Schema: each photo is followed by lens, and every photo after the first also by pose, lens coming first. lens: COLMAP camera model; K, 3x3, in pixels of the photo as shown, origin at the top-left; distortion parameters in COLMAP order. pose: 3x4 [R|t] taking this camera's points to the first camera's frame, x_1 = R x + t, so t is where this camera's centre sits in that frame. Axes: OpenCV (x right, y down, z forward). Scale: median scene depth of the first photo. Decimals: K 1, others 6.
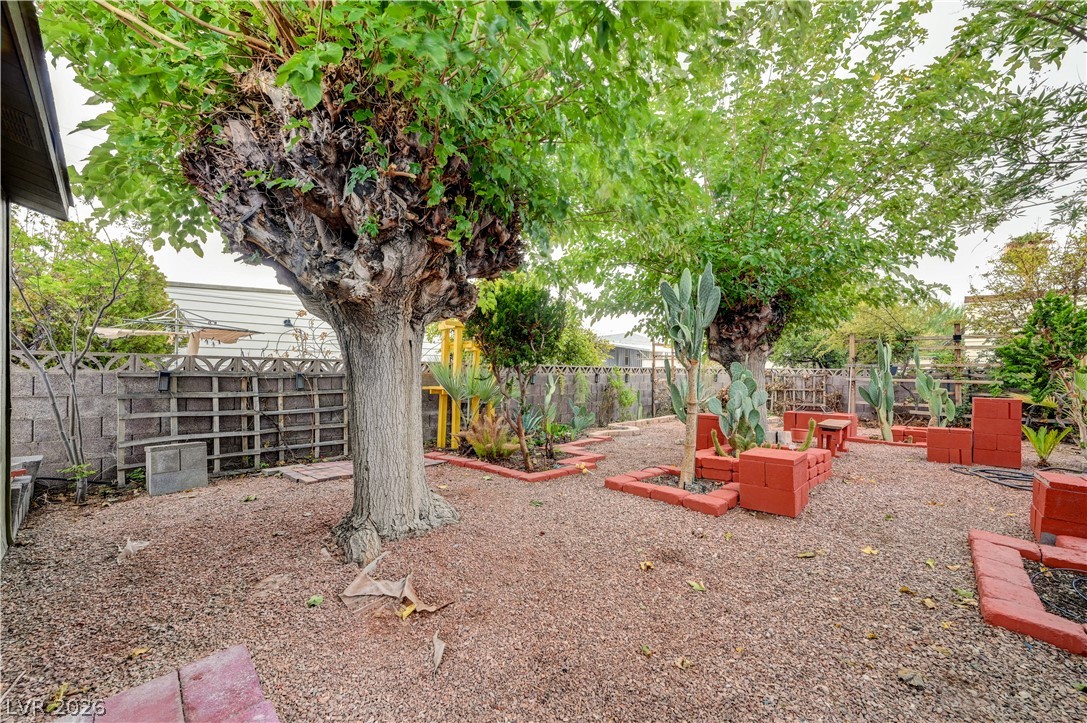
lens RADIAL K [[424.8, 0, 543.1], [0, 424.8, 372.5], [0, 0, 1]] dist [0.001747, 0.000228]
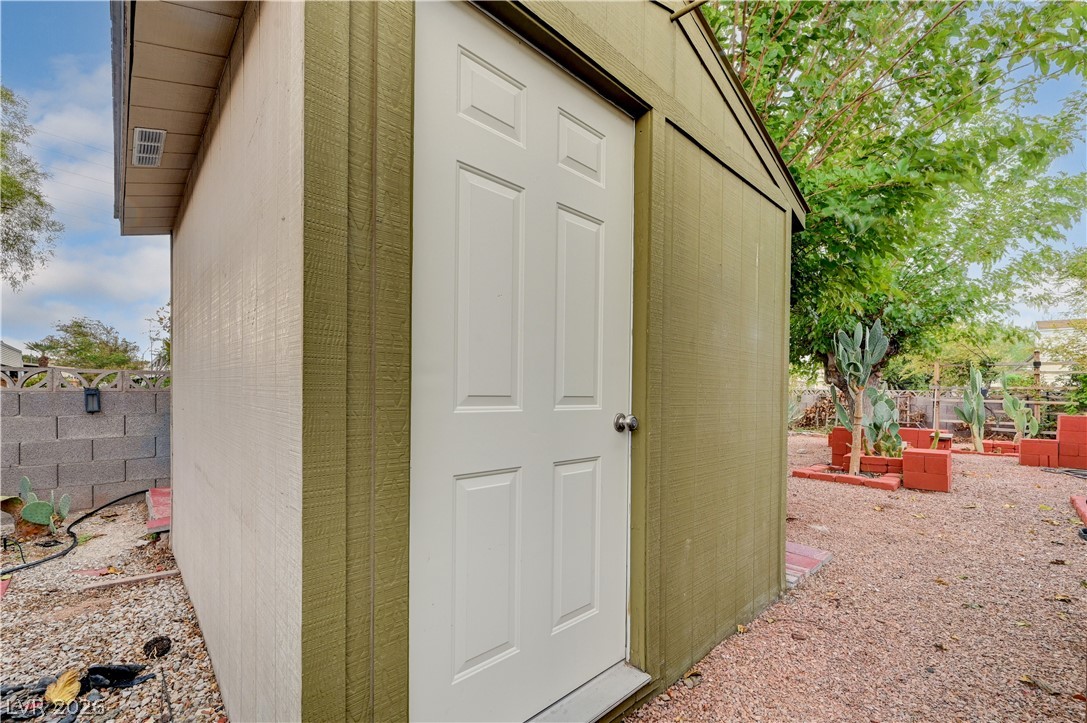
lens RADIAL K [[446.9, 0, 544.2], [0, 446.9, 394.5], [0, 0, 1]] dist [-0.000009, -0.000122]
pose [[0.999288, 0.002817, -0.037619, -0.374851], [-0.002524, 0.999966, 0.007818, -0.007363], [0.037640, -0.007717, 0.999262, -0.307371]]
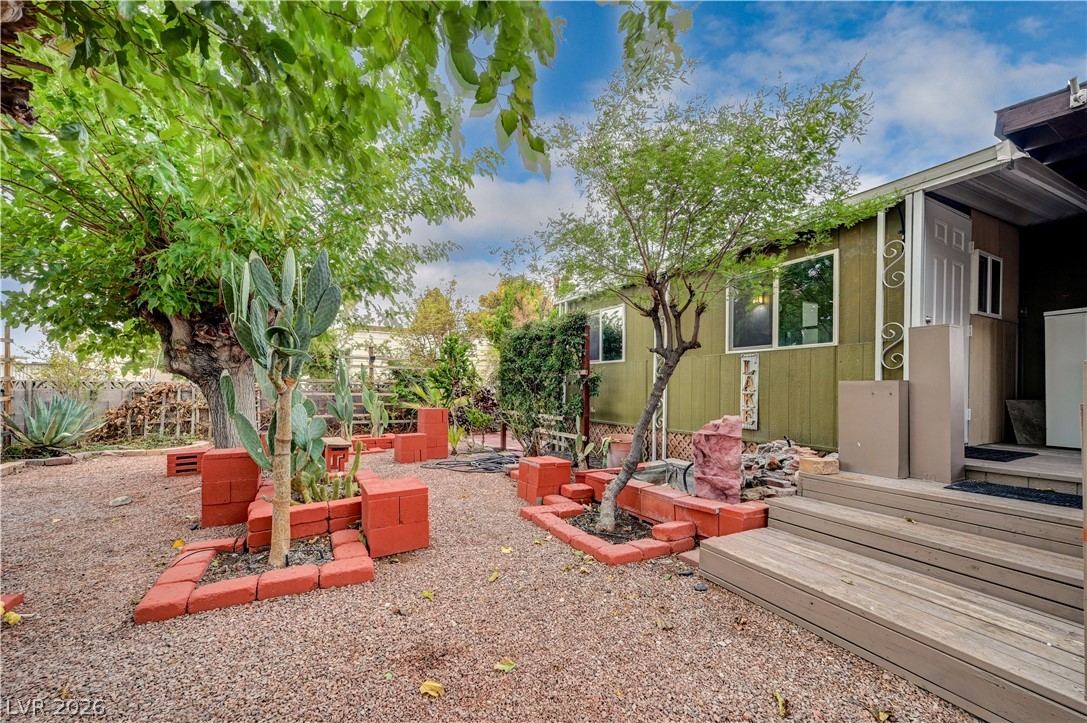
lens RADIAL K [[440.5, 0, 544.1], [0, 440.5, 388.2], [0, 0, 1]] dist [0.001232, 0.000209]
pose [[0.267786, -0.009304, 0.963434, -0.140488], [-0.003939, 0.999934, 0.010751, -0.014072], [-0.963470, -0.006674, 0.267731, 0.229378]]
